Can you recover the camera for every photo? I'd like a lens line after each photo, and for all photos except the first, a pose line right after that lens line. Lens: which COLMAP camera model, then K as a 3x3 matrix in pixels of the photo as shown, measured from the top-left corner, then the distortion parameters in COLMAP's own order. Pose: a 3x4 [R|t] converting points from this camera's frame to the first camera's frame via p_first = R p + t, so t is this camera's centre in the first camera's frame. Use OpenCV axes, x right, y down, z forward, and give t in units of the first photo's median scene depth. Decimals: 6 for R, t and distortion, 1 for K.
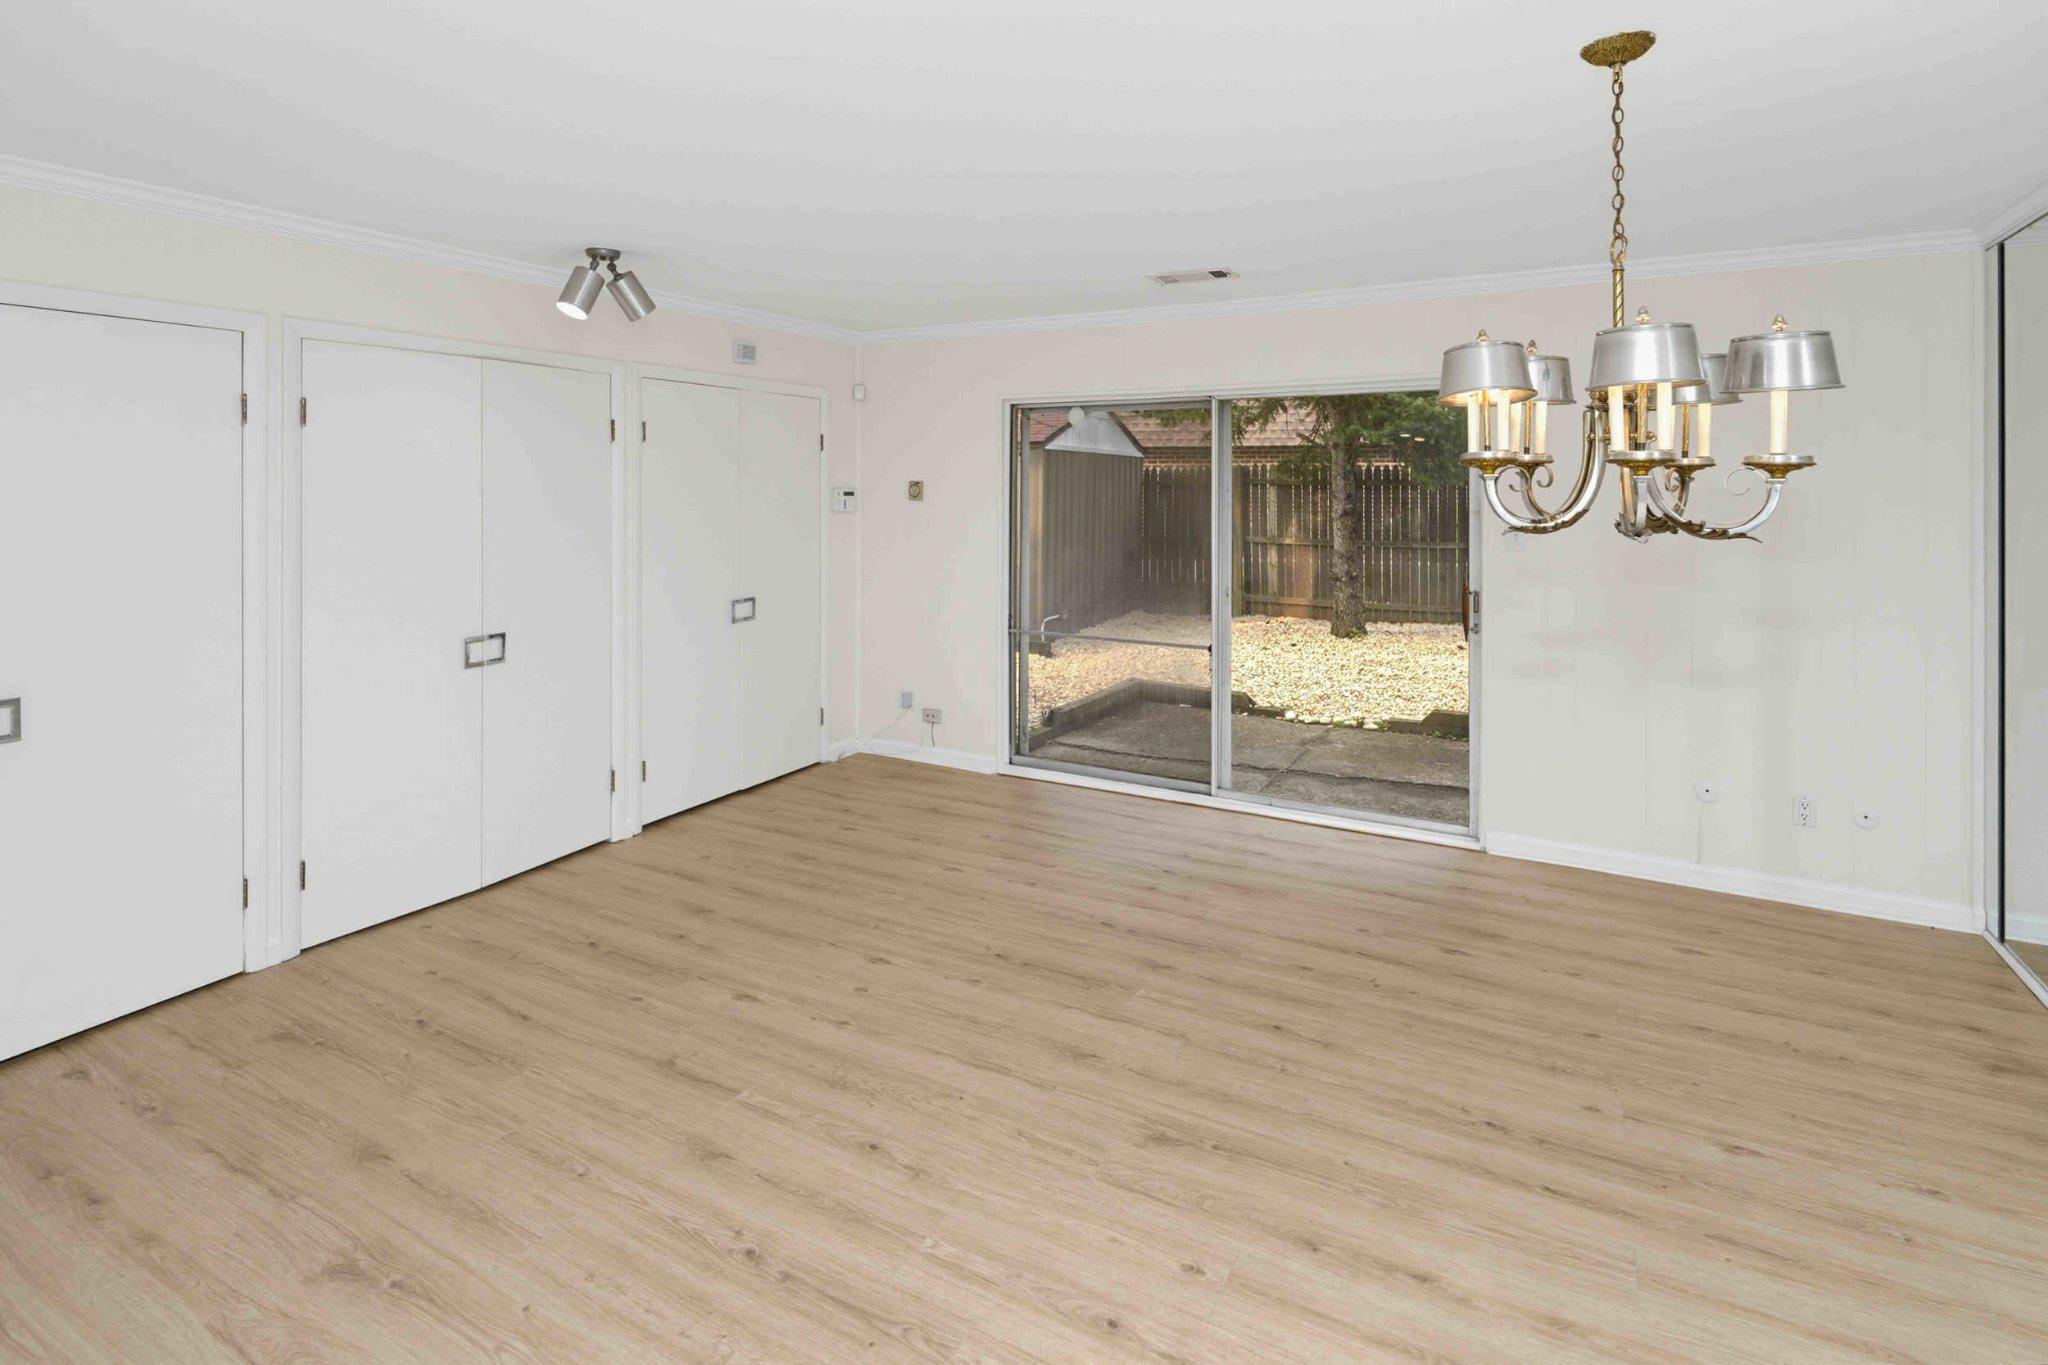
lens RADIAL K [[989.3, 0, 1031.1], [0, 989.3, 489.4], [0, 0, 1]] dist [-0.001992, -0.001841]
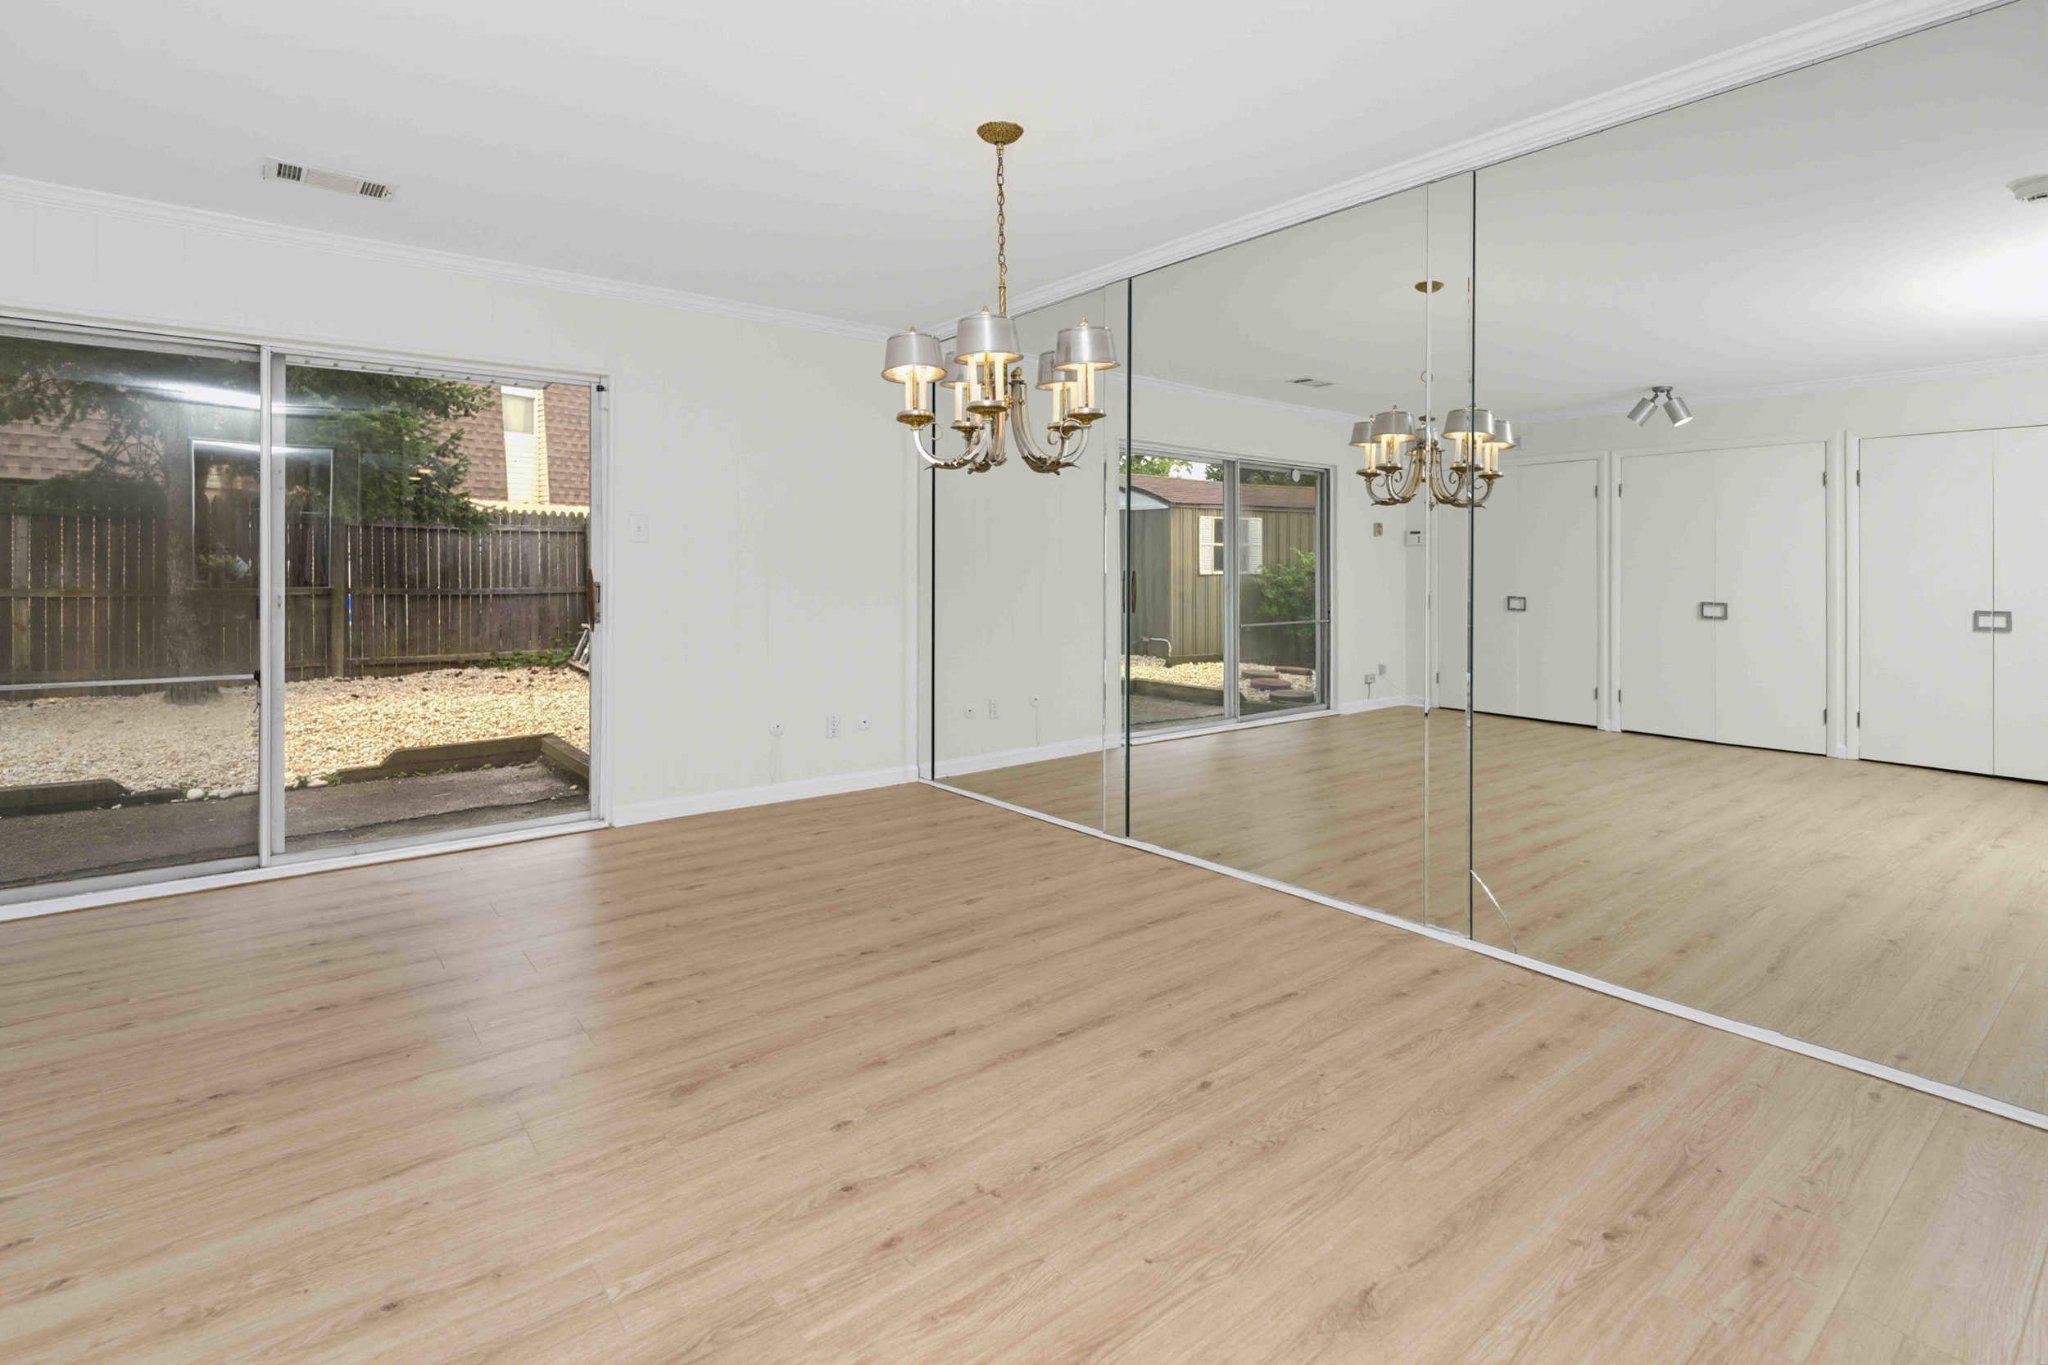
lens RADIAL K [[982.5, 0, 1015.0], [0, 982.5, 571.3], [0, 0, 1]] dist [0.000218, -0.000183]
pose [[0.390789, 0.000259, 0.920480, -0.357929], [-0.003237, 0.999994, 0.001093, 0.095982], [-0.920474, -0.003407, 0.390788, 0.205796]]
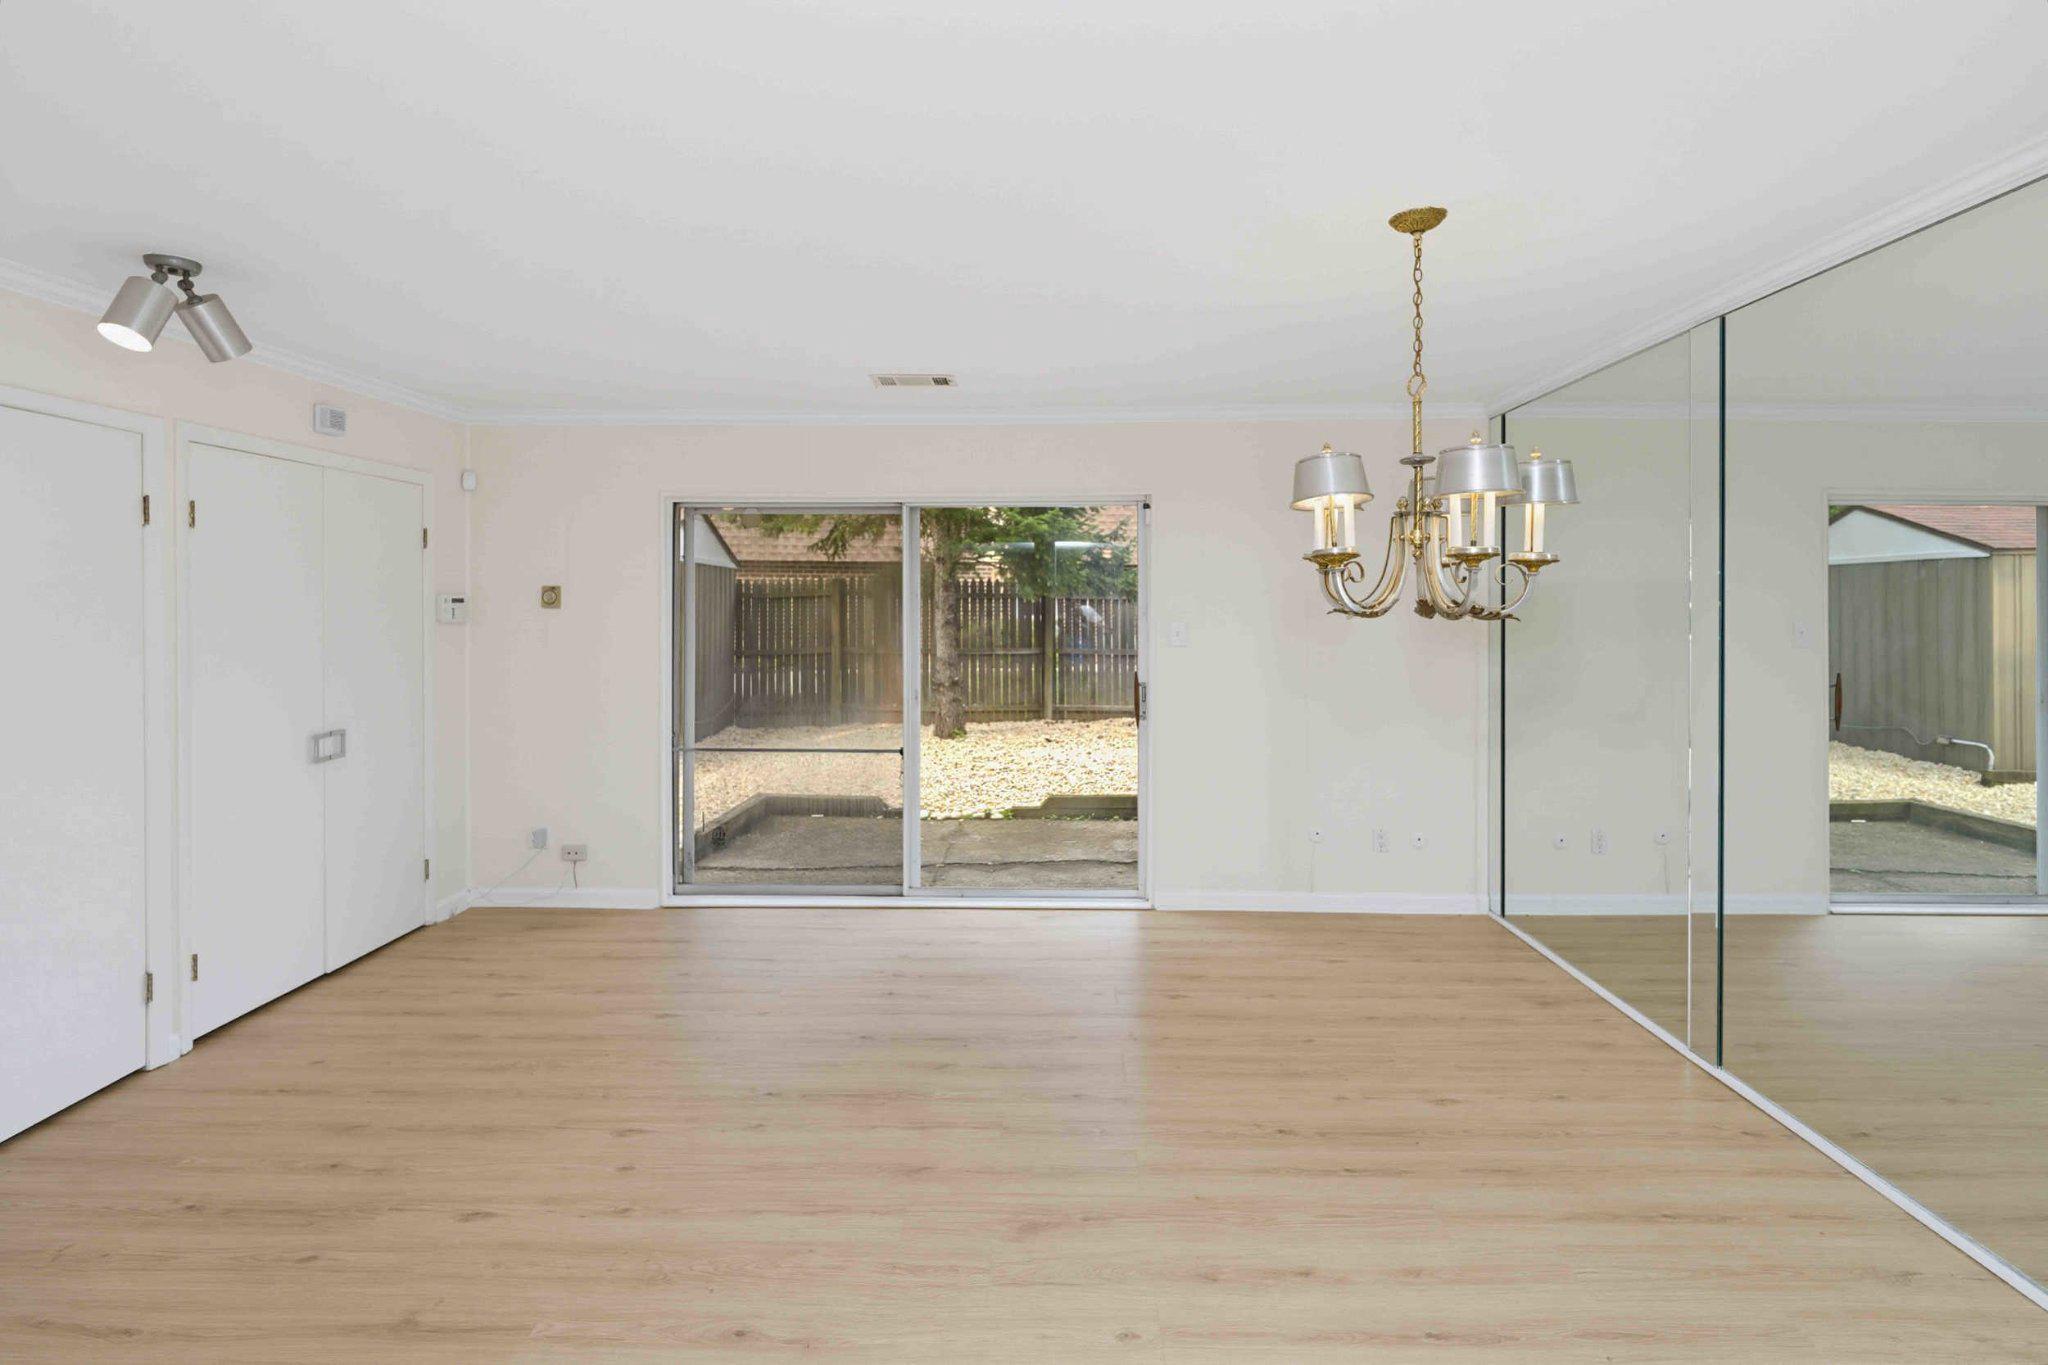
lens RADIAL K [[960.5, 0, 1029.2], [0, 960.5, 610.2], [0, 0, 1]] dist [0.004175, -0.008048]
pose [[0.890432, -0.004426, 0.455096, -0.185654], [0.002624, 0.999986, 0.004591, 0.014606], [-0.455109, -0.002893, 0.890431, 0.078399]]
